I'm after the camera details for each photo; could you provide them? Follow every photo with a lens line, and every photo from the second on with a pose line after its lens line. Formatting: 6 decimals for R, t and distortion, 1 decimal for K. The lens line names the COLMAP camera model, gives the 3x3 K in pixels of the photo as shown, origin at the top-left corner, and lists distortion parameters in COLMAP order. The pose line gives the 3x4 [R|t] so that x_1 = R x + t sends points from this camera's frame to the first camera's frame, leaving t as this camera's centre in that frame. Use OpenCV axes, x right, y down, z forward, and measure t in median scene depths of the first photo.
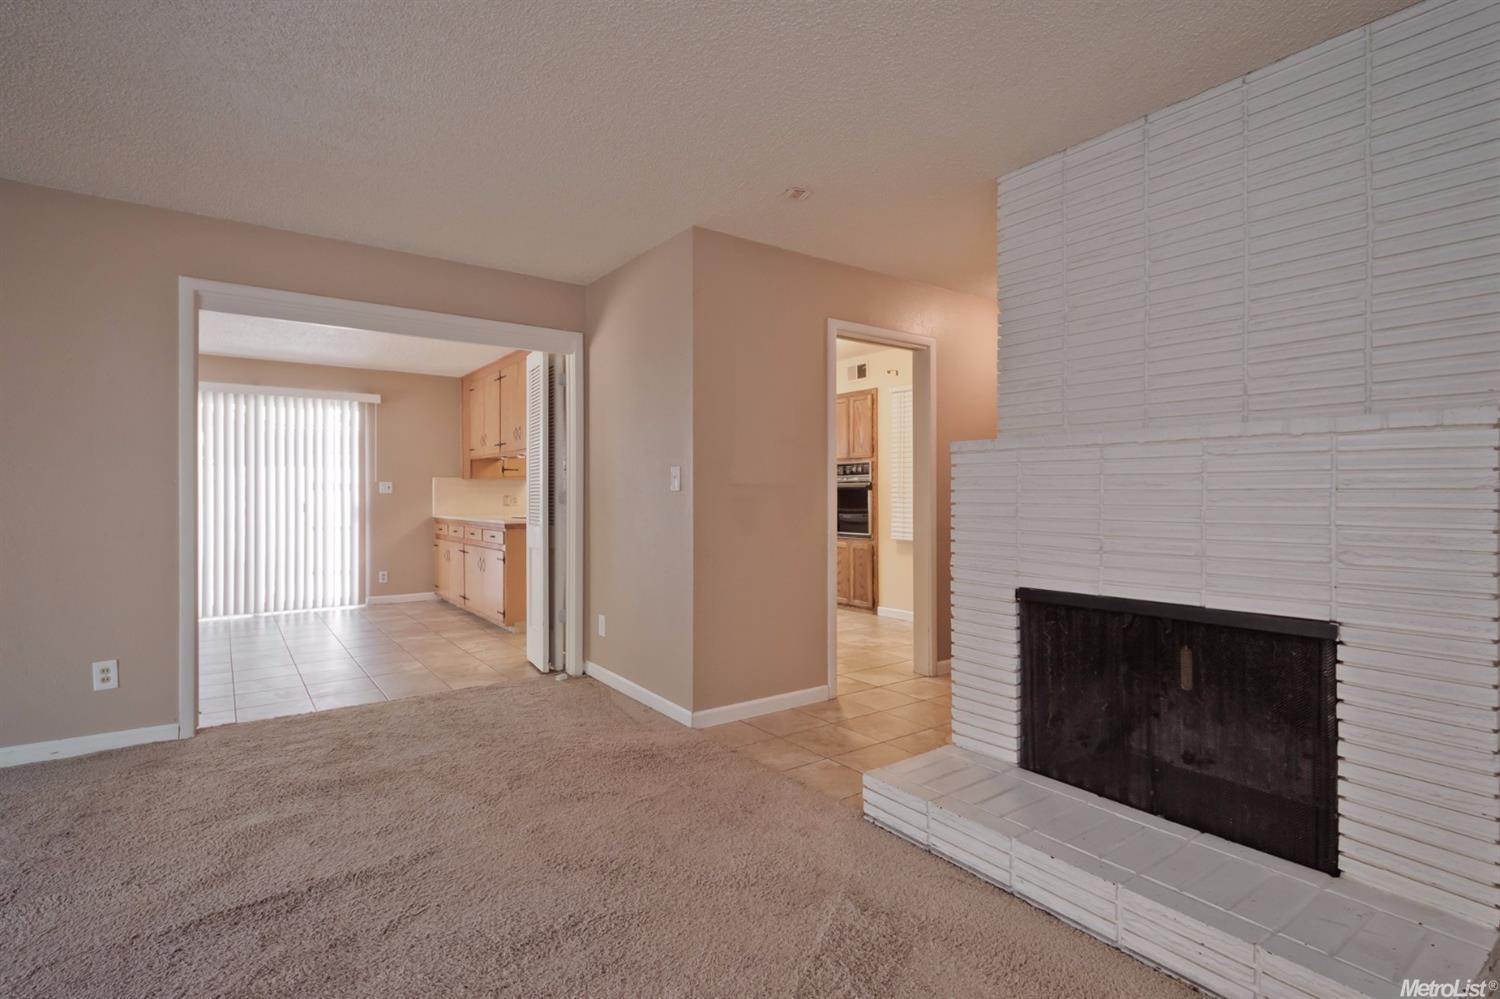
lens RADIAL K [[676.0, 0, 788.0], [0, 676.0, 493.4], [0, 0, 1]] dist [0.015274, -0.012051]
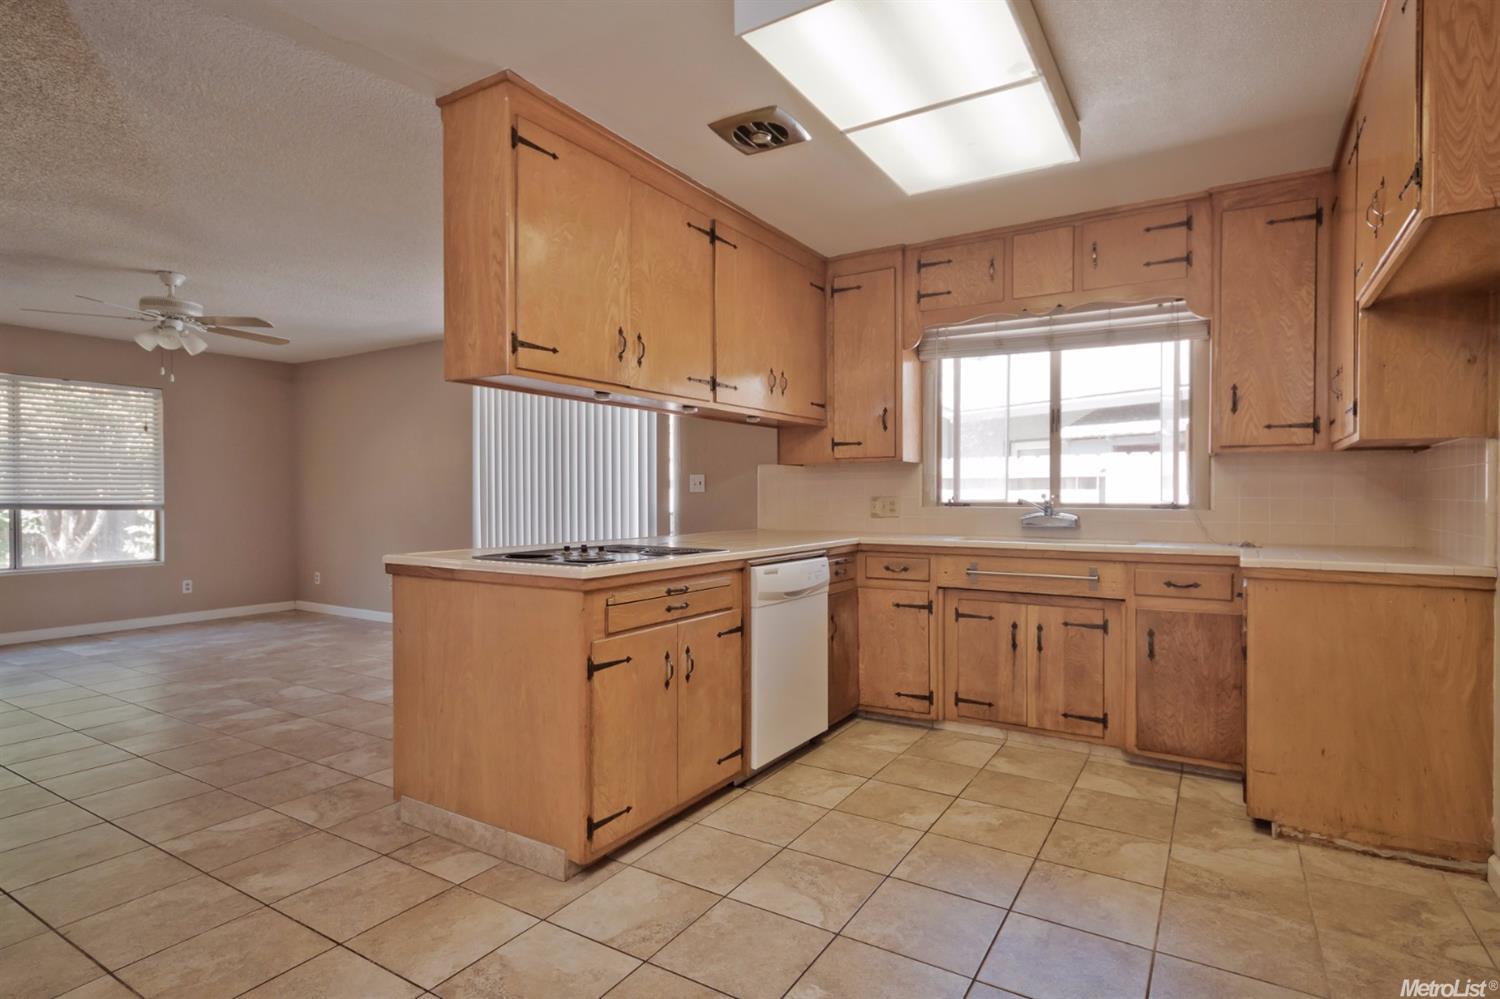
lens RADIAL K [[768.2, 0, 750.0], [0, 768.2, 499.5], [0, 0, 1]] dist [0.002798, -0.000758]
pose [[0.364748, 0.007739, -0.931074, 0.140027], [0.000890, 0.999962, 0.008660, -0.000028], [0.931106, -0.003987, 0.364727, 1.329390]]
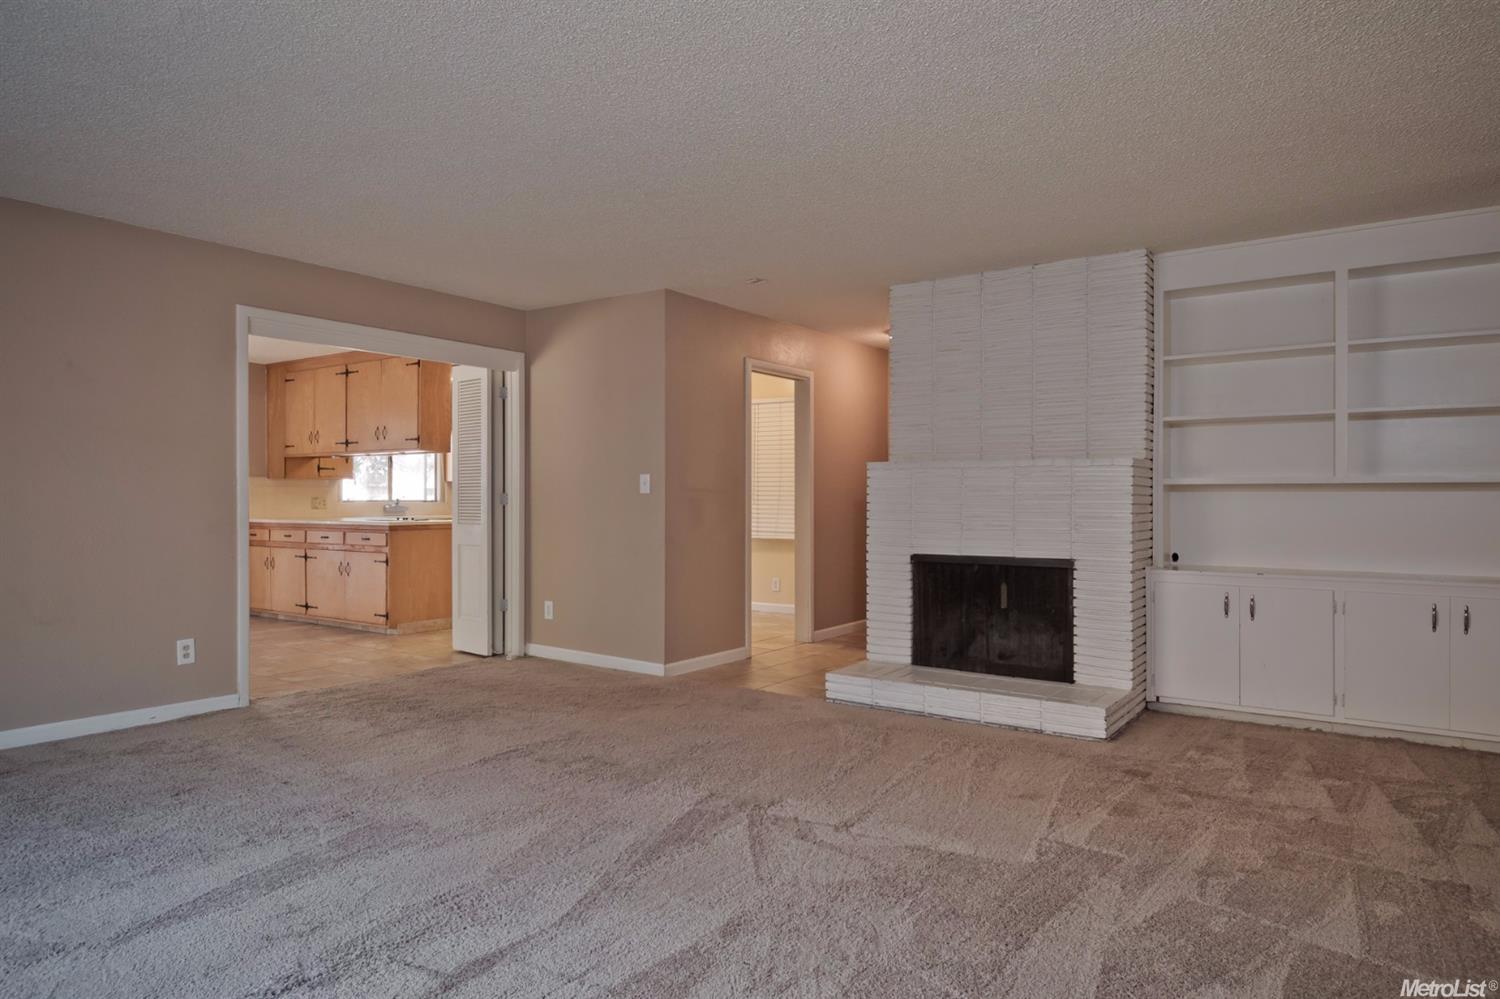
lens RADIAL K [[928.2, 0, 750.0], [0, 928.2, 499.5], [0, 0, 1]] dist [0.001644, 0.000041]
pose [[0.947759, 0.001603, 0.318983, -0.485643], [-0.002574, 0.999993, 0.002621, 0.002431], [-0.318977, -0.003305, 0.947757, -0.645110]]
